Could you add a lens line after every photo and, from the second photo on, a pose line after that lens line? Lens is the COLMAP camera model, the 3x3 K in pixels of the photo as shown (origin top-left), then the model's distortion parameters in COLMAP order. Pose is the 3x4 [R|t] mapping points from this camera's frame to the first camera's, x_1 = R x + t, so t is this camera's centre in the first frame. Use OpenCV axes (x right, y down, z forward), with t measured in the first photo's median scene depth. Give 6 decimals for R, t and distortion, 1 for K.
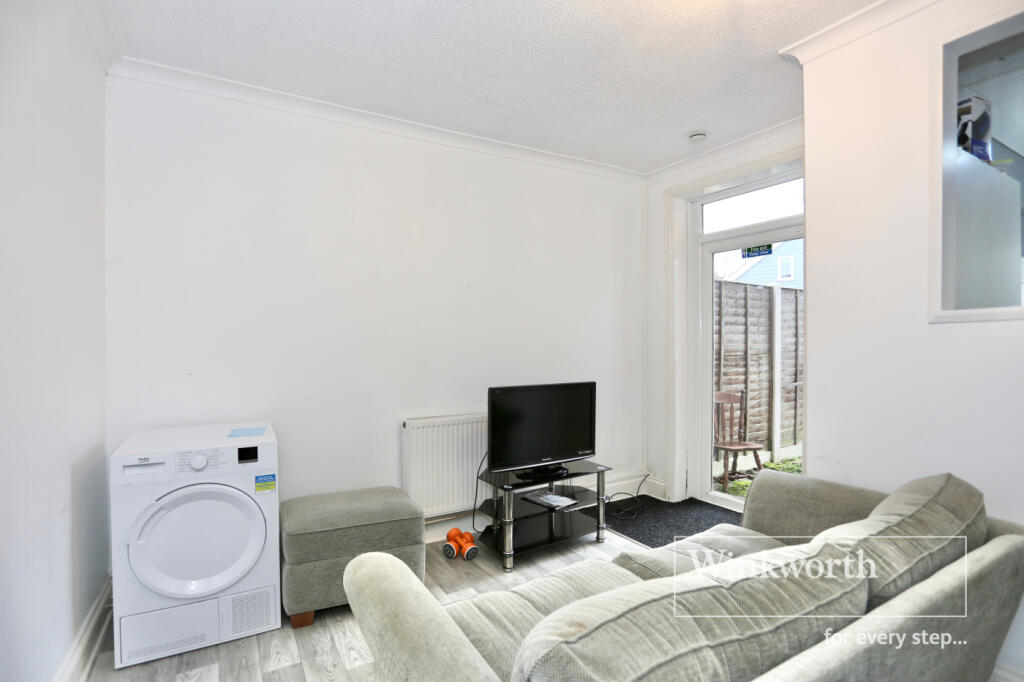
lens RADIAL K [[503.9, 0, 512.9], [0, 503.9, 340.6], [0, 0, 1]] dist [-0.005836, 0.000481]
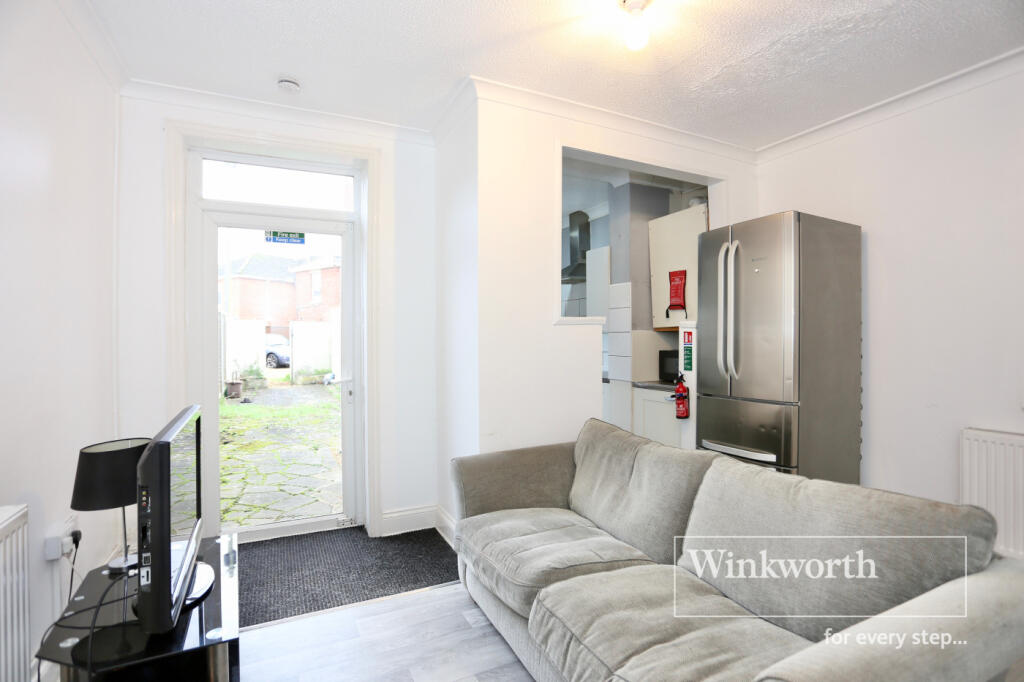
lens RADIAL K [[503.9, 0, 511.3], [0, 503.9, 339.4], [0, 0, 1]] dist [-0.005836, 0.000481]
pose [[0.062122, -0.011449, 0.998003, -0.373185], [0.016250, 0.999813, 0.010459, -0.000428], [-0.997936, 0.015568, 0.062296, 0.542821]]
